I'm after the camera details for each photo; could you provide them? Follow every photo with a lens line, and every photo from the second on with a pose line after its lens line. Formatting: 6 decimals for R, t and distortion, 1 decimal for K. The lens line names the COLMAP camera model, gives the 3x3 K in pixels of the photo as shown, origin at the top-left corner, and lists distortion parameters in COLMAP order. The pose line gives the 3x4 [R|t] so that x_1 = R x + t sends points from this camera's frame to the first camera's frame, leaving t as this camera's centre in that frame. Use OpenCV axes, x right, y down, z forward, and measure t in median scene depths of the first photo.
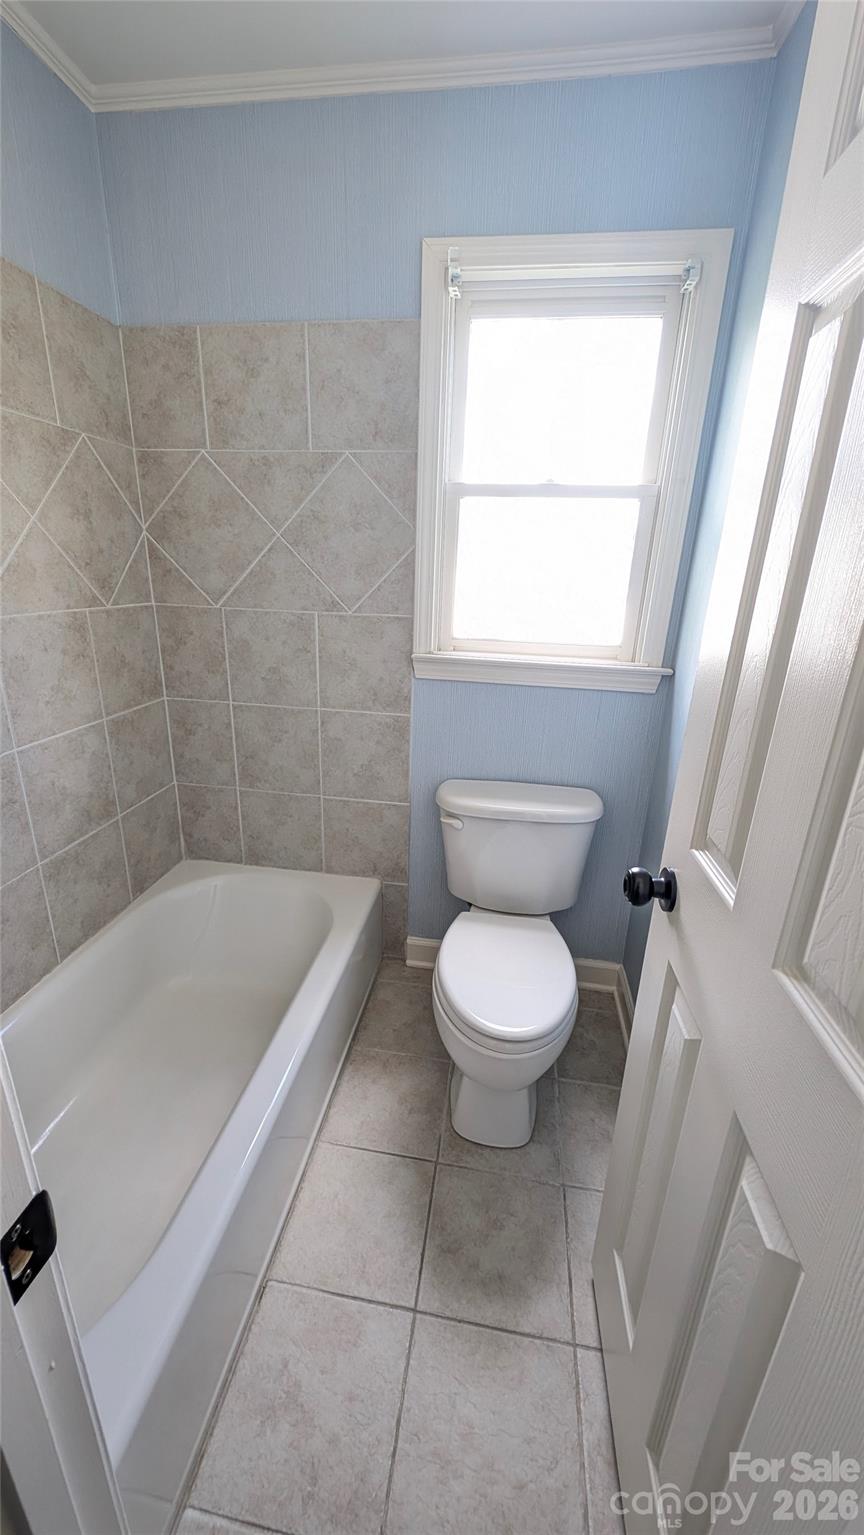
lens RADIAL K [[569.9, 0, 425.8], [0, 569.9, 767.7], [0, 0, 1]] dist [0.002985, -0.000302]
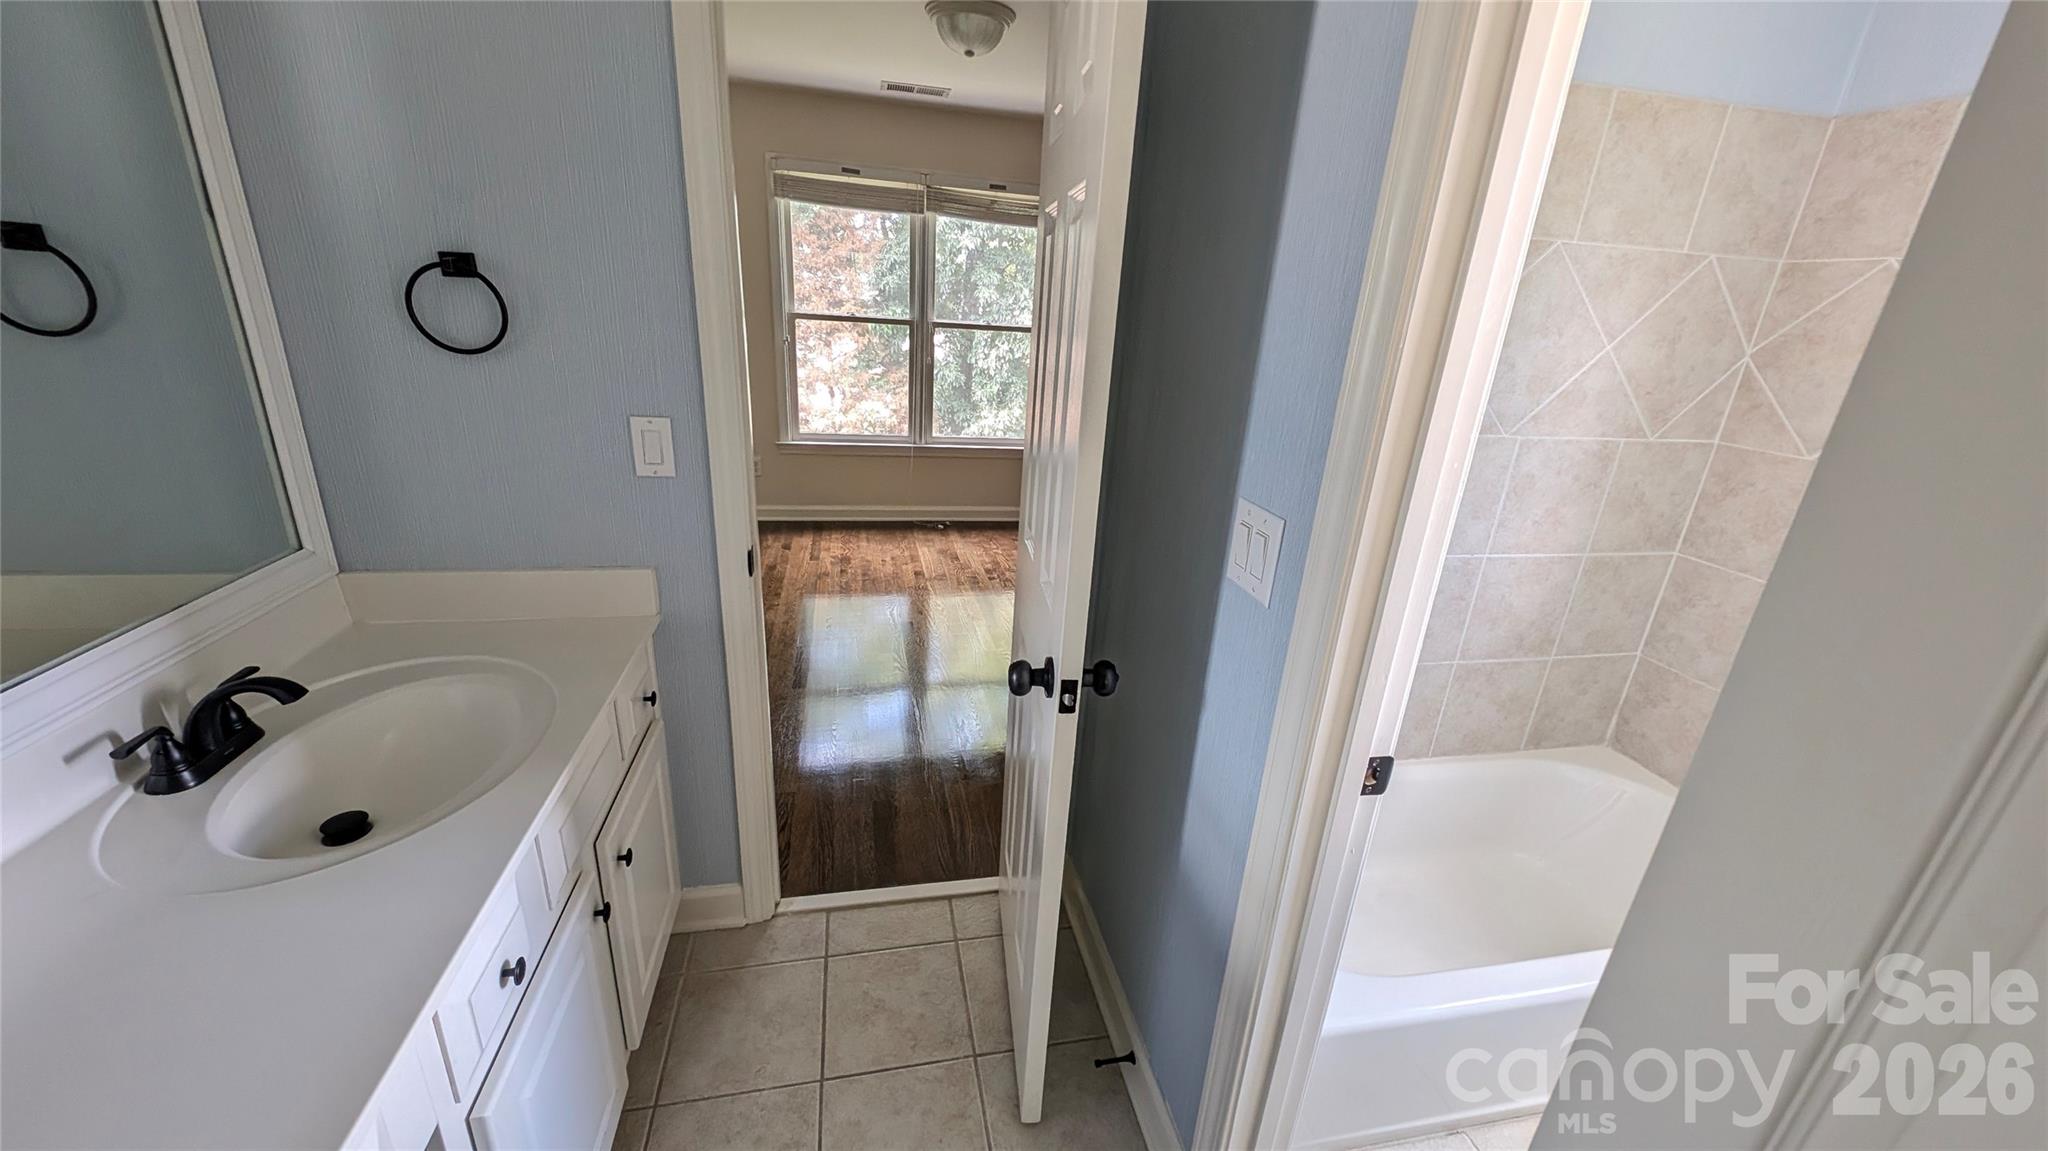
lens RADIAL K [[767.6, 0, 1022.8], [0, 767.6, 578.7], [0, 0, 1]] dist [-0.003094, -0.000463]
pose [[0.347340, 0.315577, -0.883044, 0.218413], [-0.348002, 0.917807, 0.191115, 0.029679], [0.870775, 0.240919, 0.428613, -0.302233]]
